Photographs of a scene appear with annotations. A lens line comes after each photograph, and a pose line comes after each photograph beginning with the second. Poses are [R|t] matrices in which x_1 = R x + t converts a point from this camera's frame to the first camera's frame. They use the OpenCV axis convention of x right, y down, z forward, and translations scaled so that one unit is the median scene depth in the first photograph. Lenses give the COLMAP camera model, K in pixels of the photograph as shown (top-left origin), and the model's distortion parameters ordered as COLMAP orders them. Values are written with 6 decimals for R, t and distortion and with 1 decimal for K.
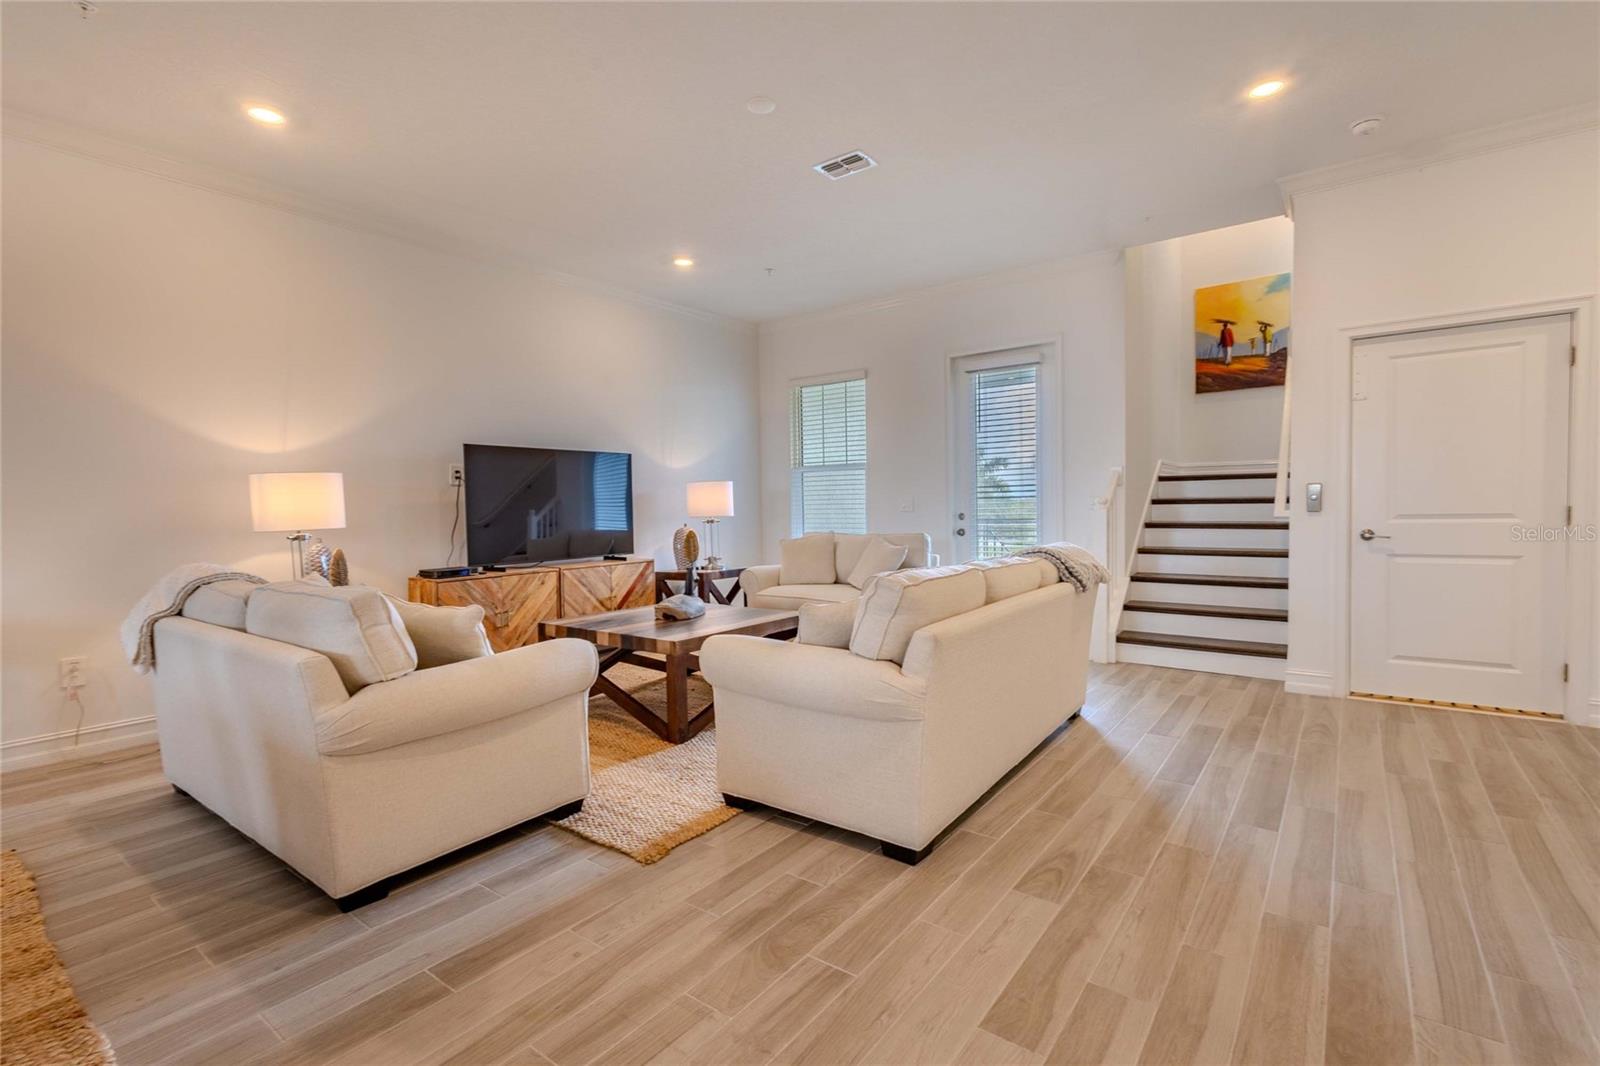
lens RADIAL K [[739.3, 0, 800.0], [0, 739.3, 514.6], [0, 0, 1]] dist [0.011470, 0.000125]
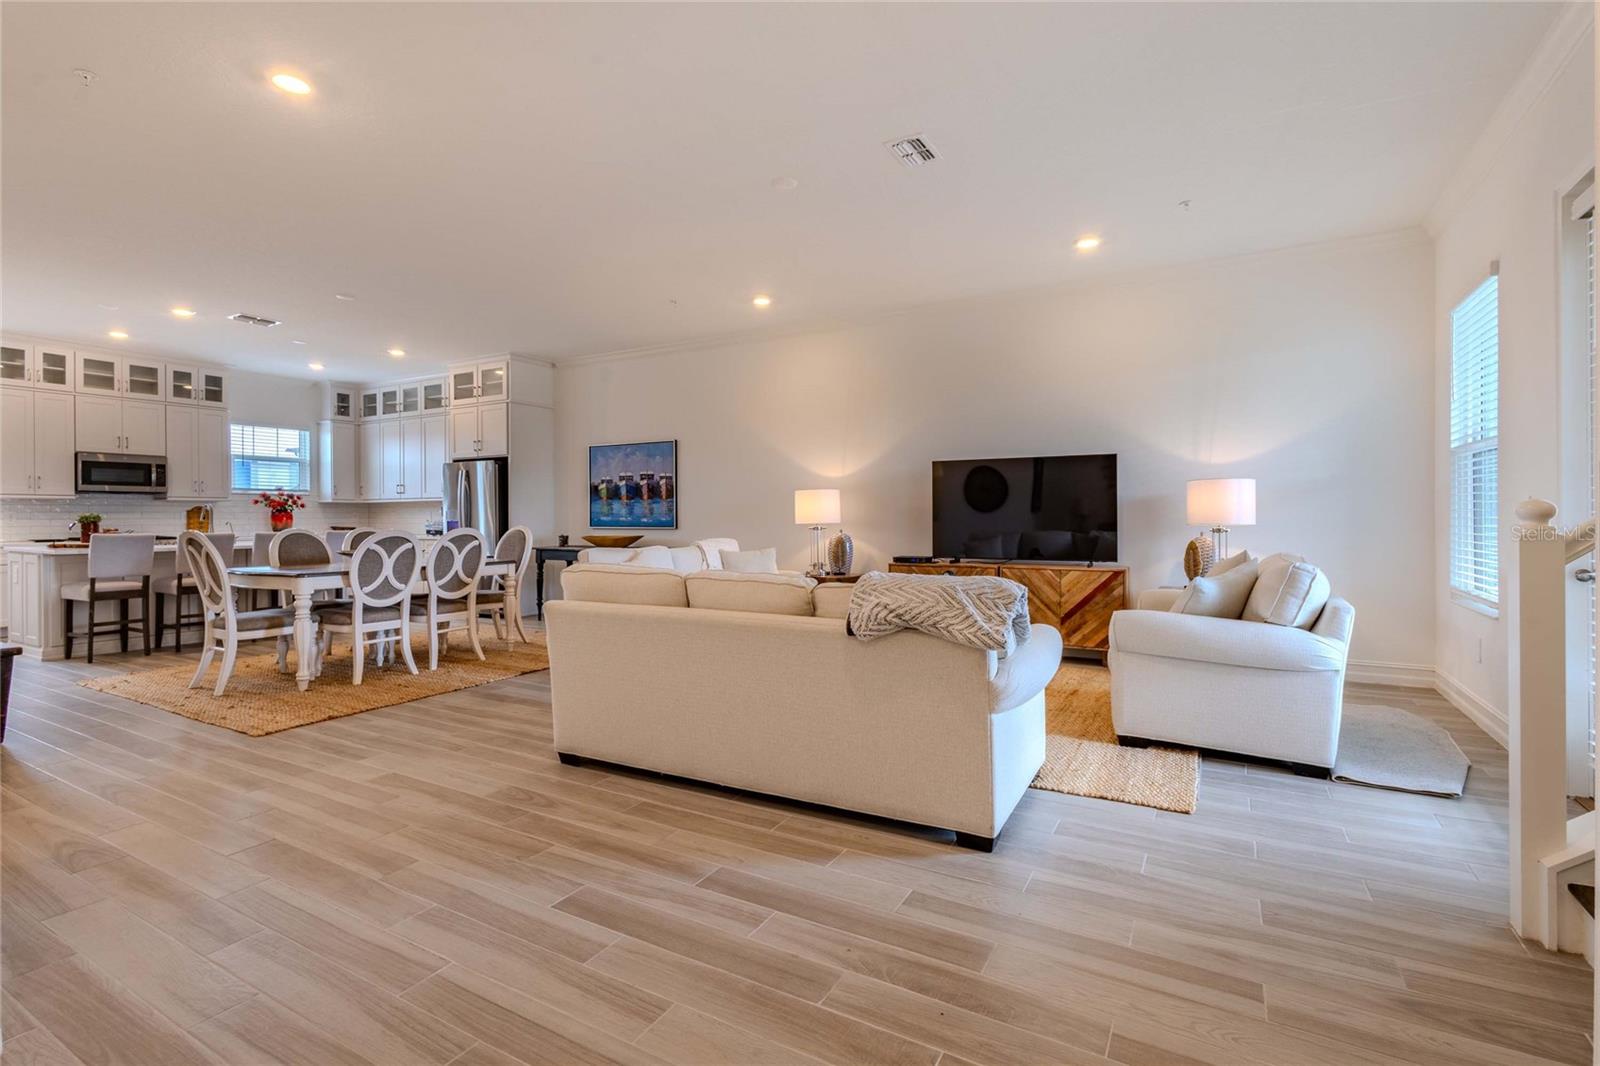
lens RADIAL K [[723.8, 0, 792.7], [0, 723.8, 517.6], [0, 0, 1]] dist [0.015071, -0.005996]
pose [[0.127135, 0.022587, -0.991628, 0.953581], [-0.010615, 0.999714, 0.021410, -0.027957], [0.991829, 0.007804, 0.127339, 0.741726]]
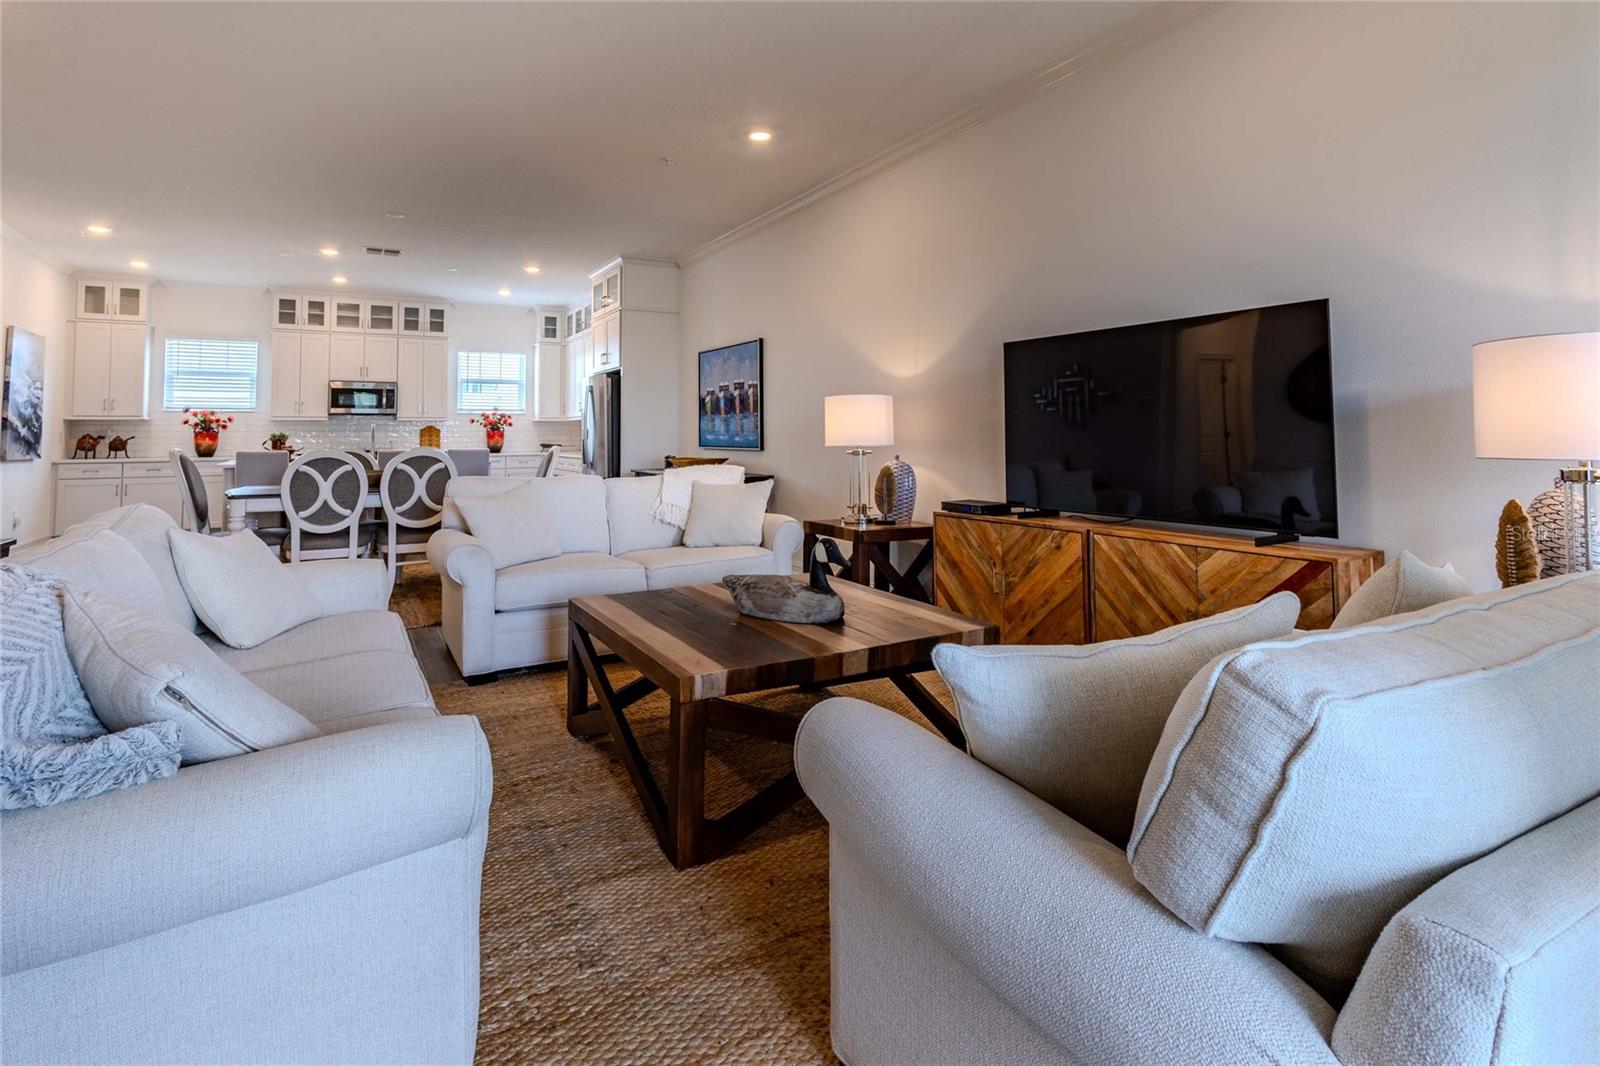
lens RADIAL K [[767.0, 0, 775.7], [0, 767.0, 402.6], [0, 0, 1]] dist [0.004182, -0.000304]
pose [[-0.397675, -0.015878, -0.917389, 0.454473], [0.001988, 0.999833, -0.018167, -0.024606], [0.917524, -0.009049, -0.397577, 1.359307]]
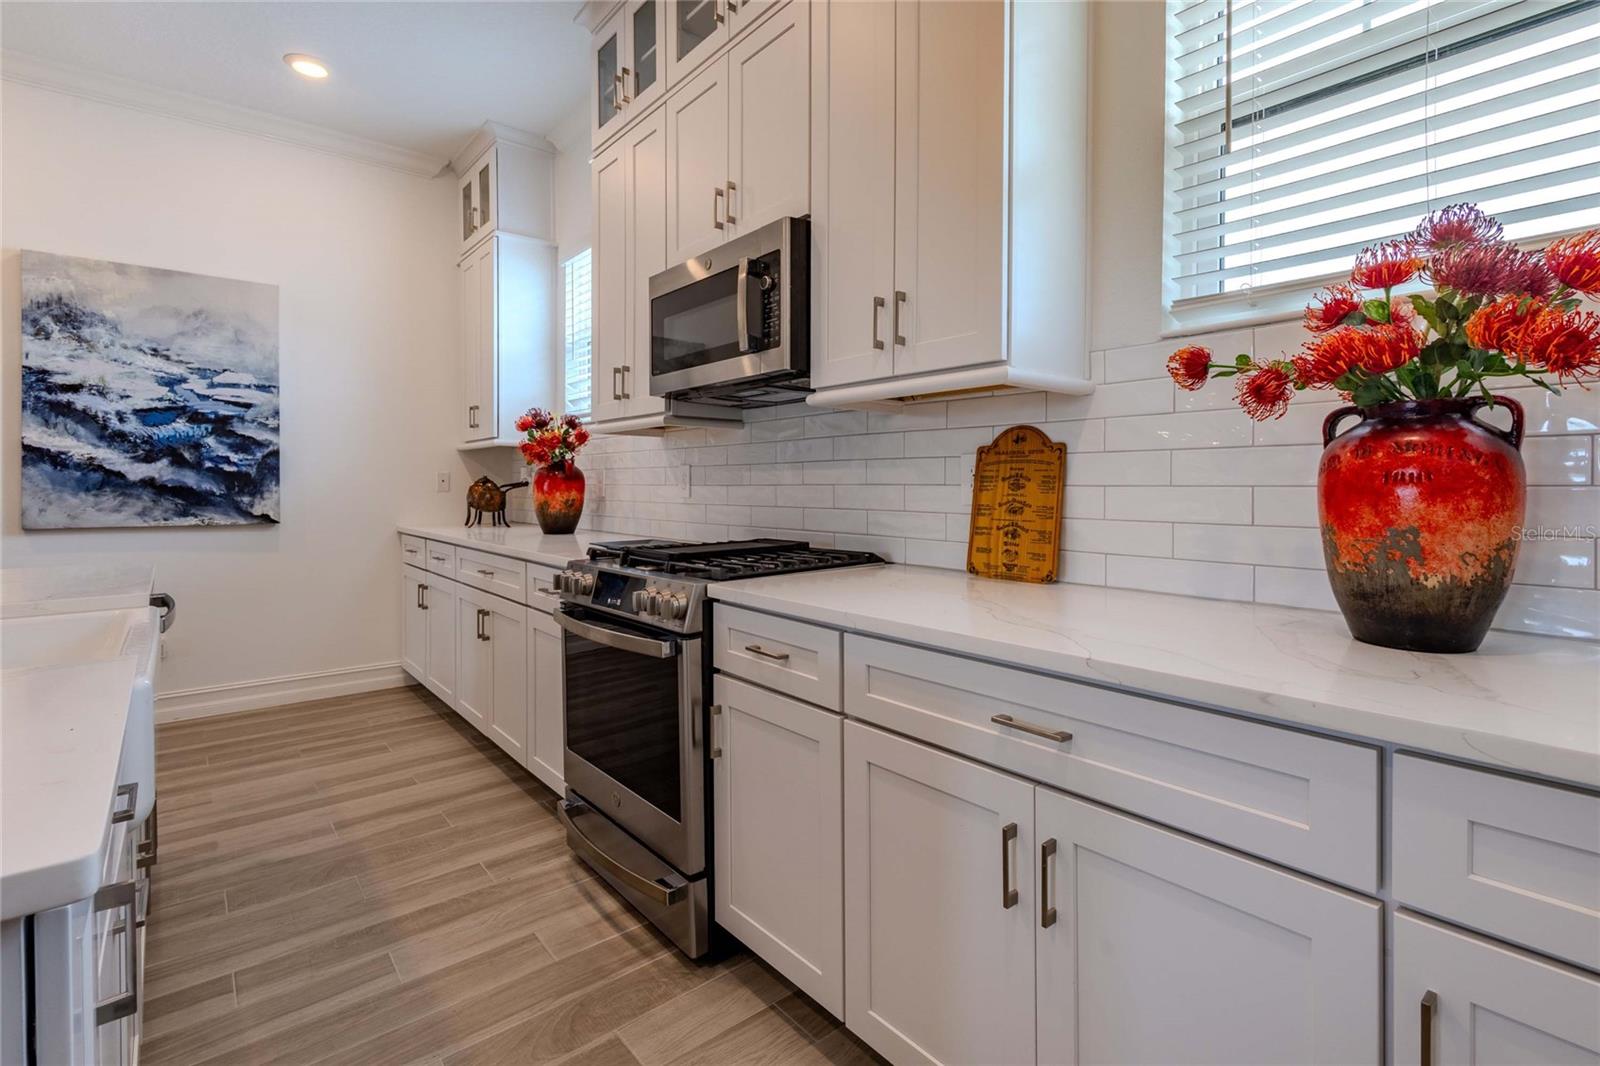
lens RADIAL K [[748.1, 0, 813.4], [0, 748.1, 491.3], [0, 0, 1]] dist [0.019165, -0.009060]
pose [[-0.972977, 0.016956, 0.230277, -1.474078], [0.020749, 0.999686, 0.014062, 0.035917], [-0.229966, 0.018460, -0.973023, -0.293276]]
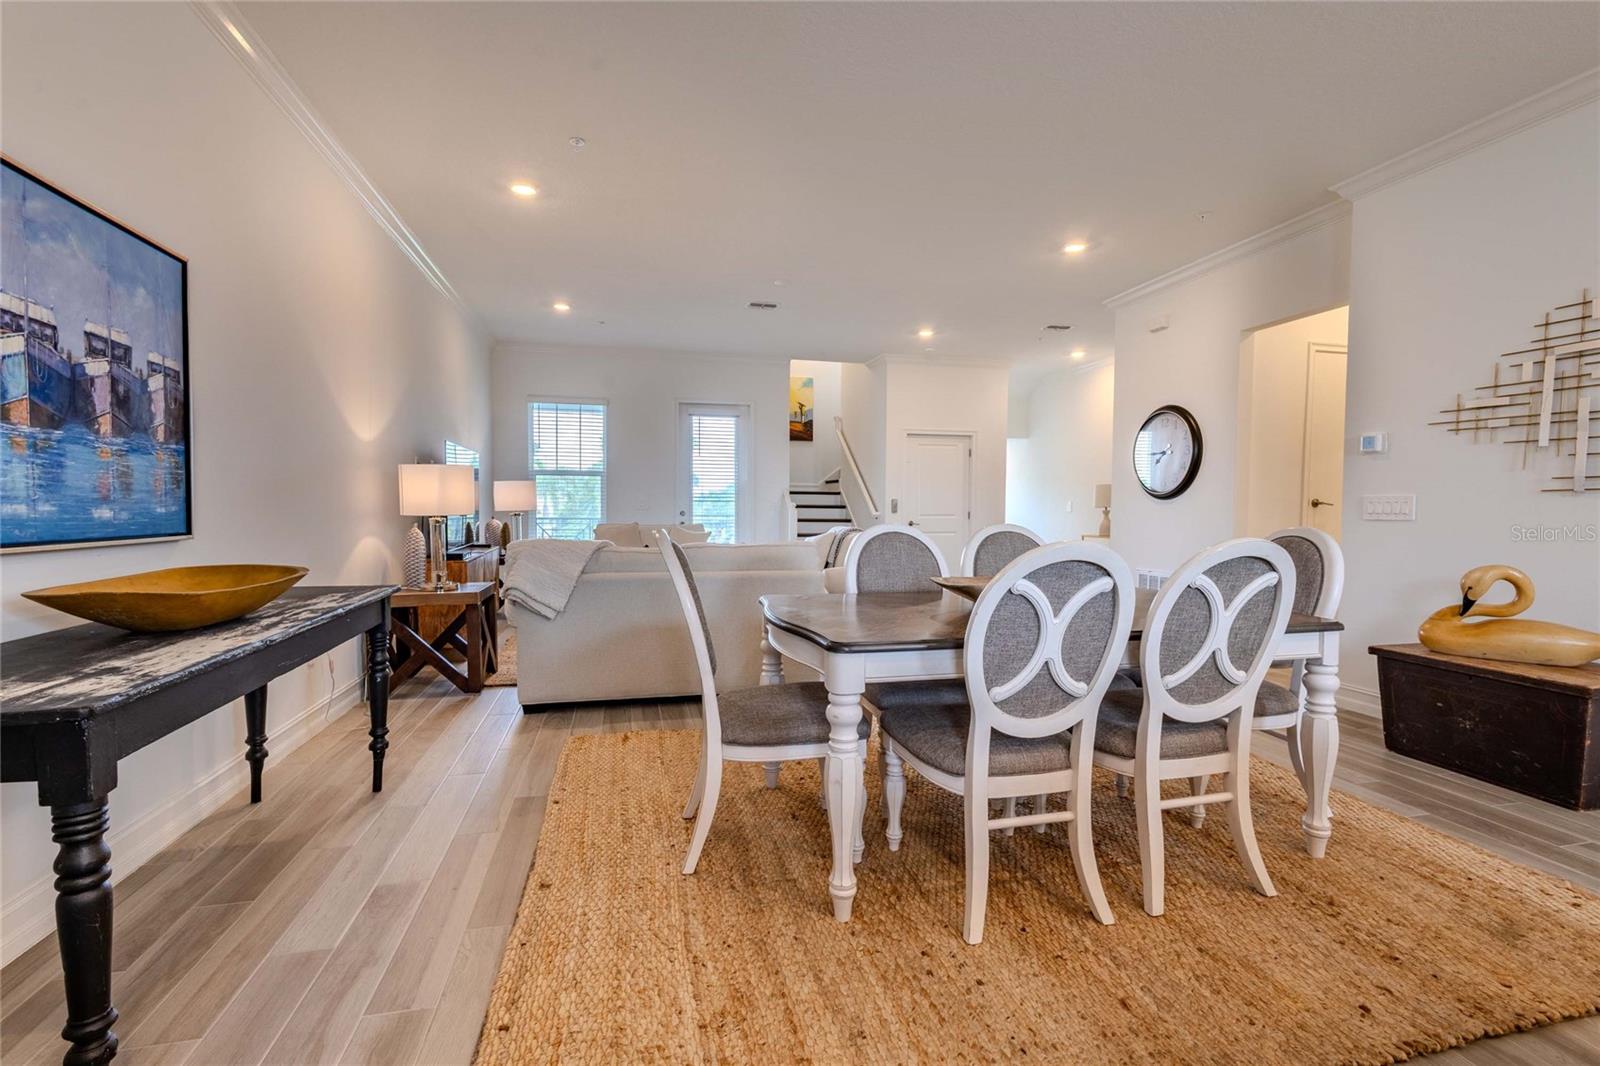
lens RADIAL K [[730.3, 0, 800.0], [0, 730.3, 533.0], [0, 0, 1]] dist [0.012993, -0.000197]
pose [[0.639005, -0.005811, 0.769180, -1.194307], [-0.009028, 0.999846, 0.015054, 0.028043], [-0.769149, -0.016564, 0.638855, -0.147593]]
